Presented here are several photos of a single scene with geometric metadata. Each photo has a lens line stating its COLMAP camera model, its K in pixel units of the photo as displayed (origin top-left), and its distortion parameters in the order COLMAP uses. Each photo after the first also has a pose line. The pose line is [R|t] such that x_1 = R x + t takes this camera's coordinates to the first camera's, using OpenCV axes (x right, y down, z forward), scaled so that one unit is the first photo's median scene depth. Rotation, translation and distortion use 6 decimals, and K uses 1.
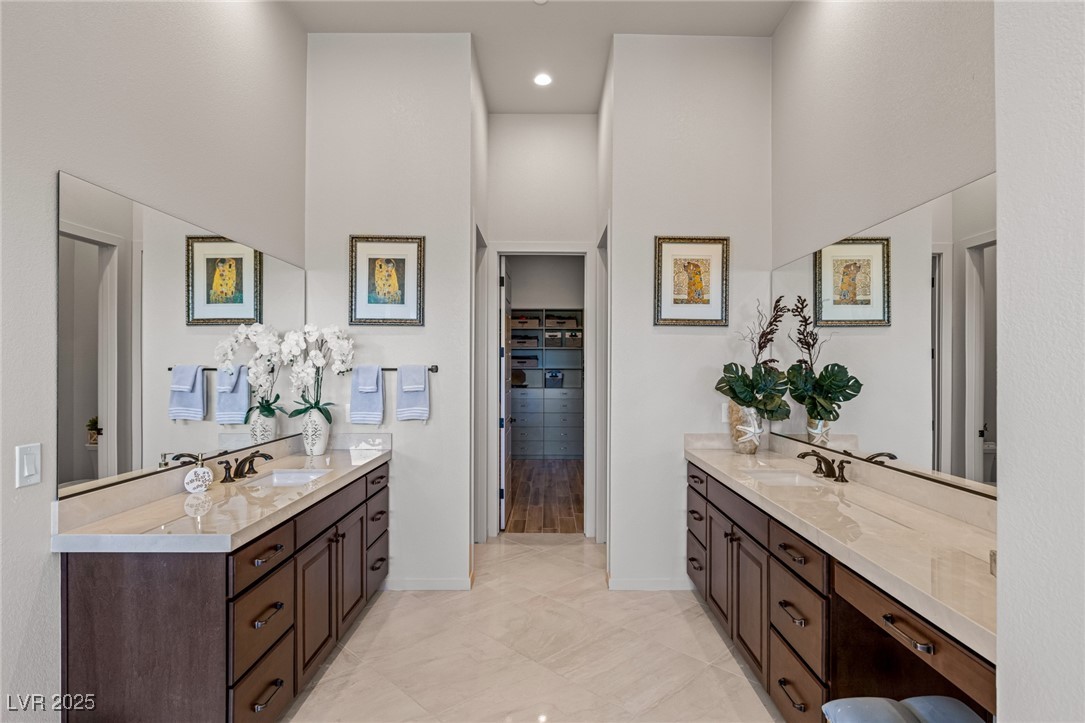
lens RADIAL K [[560.8, 0, 546.7], [0, 560.8, 369.5], [0, 0, 1]] dist [-0.006341, -0.001335]
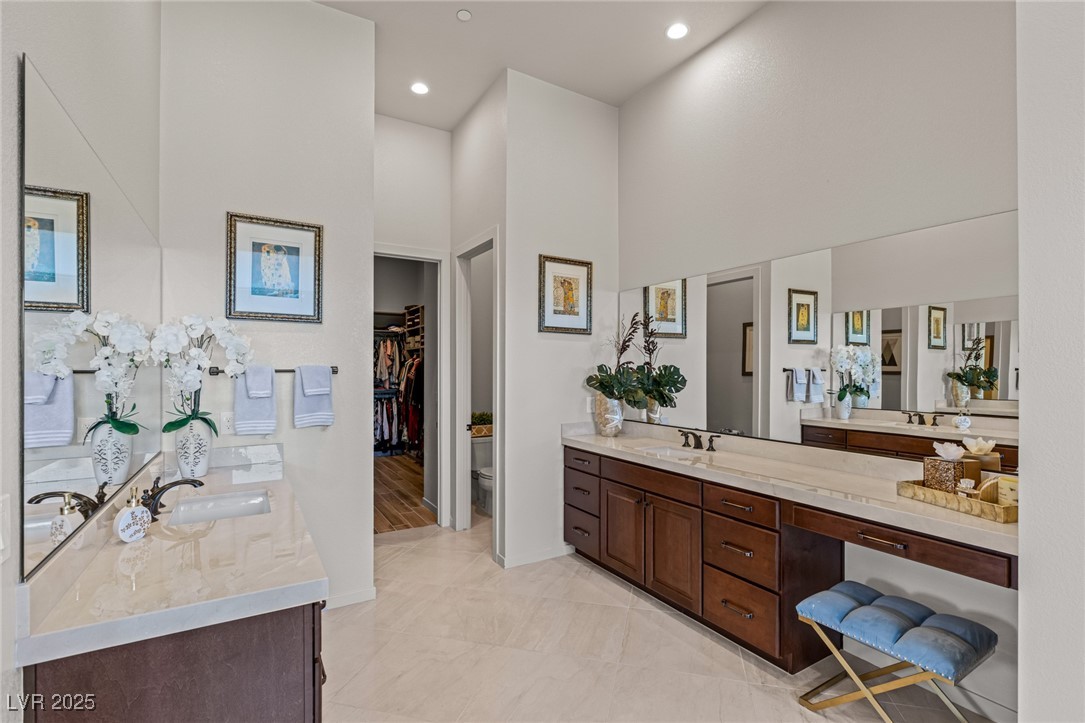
lens RADIAL K [[499.8, 0, 546.8], [0, 499.8, 370.1], [0, 0, 1]] dist [-0.004900, -0.000959]
pose [[0.858655, -0.003860, 0.512539, -0.323818], [0.003214, 0.999993, 0.002146, -0.001843], [-0.512543, -0.000195, 0.858661, 0.109065]]
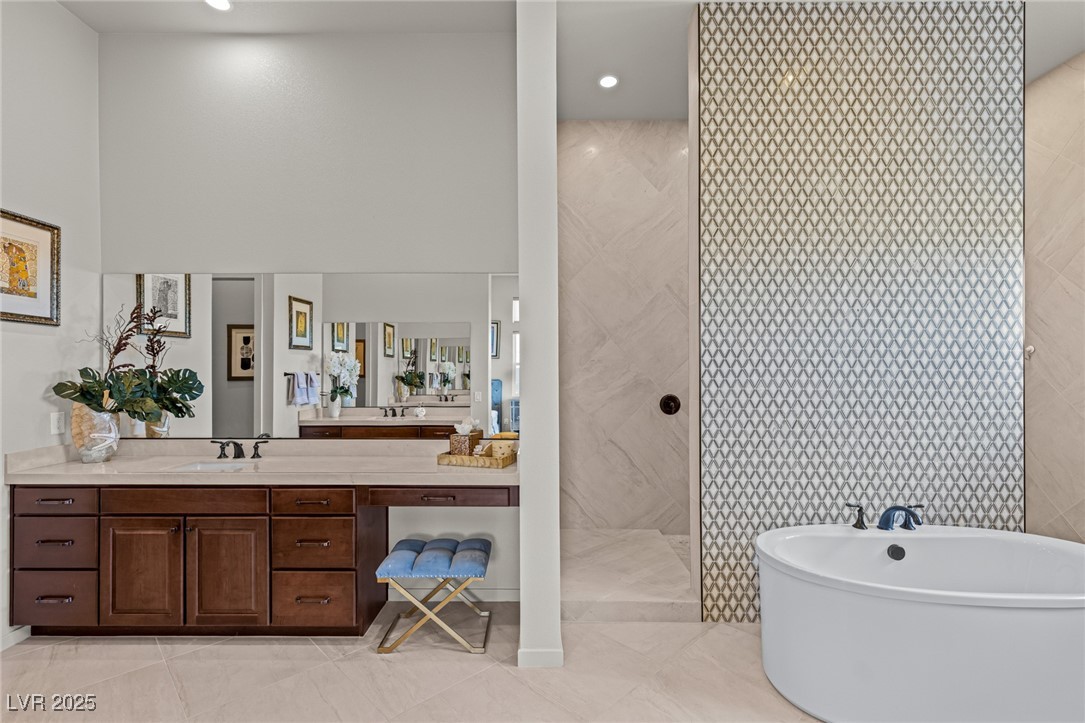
lens RADIAL K [[492.7, 0, 540.6], [0, 492.7, 372.8], [0, 0, 1]] dist [0.003314, 0.000224]
pose [[0.006665, -0.003226, 0.999973, -0.462611], [0.003207, 0.999990, 0.003205, -0.002895], [-0.999973, 0.003186, 0.006675, 0.226638]]
